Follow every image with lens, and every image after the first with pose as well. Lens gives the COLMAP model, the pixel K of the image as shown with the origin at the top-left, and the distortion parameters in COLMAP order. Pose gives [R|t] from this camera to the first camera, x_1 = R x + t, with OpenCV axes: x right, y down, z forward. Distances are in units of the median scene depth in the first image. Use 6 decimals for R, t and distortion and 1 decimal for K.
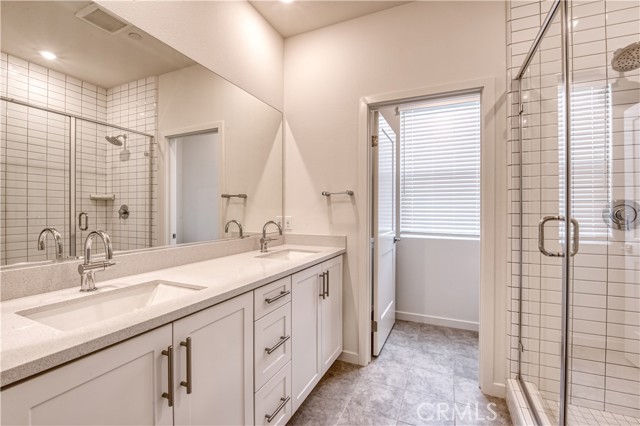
lens RADIAL K [[283.0, 0, 320.0], [0, 283.0, 213.0], [0, 0, 1]] dist [-0.014518, -0.000306]
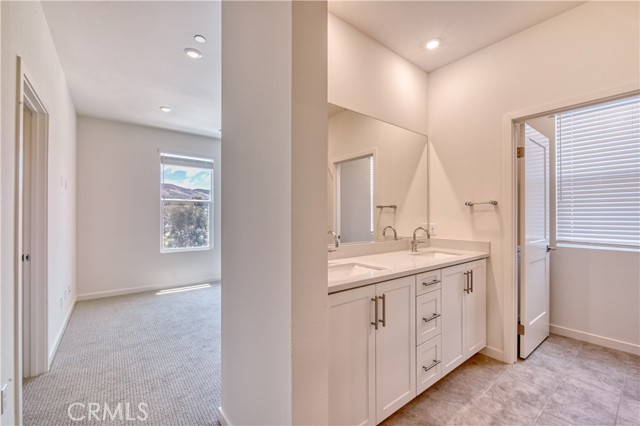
lens RADIAL K [[283.0, 0, 320.0], [0, 283.0, 213.0], [0, 0, 1]] dist [-0.014518, -0.000306]
pose [[0.899160, -0.004941, -0.437591, -0.021400], [-0.003646, 0.999817, -0.018782, -0.008172], [0.437604, 0.018483, 0.898978, -0.275954]]
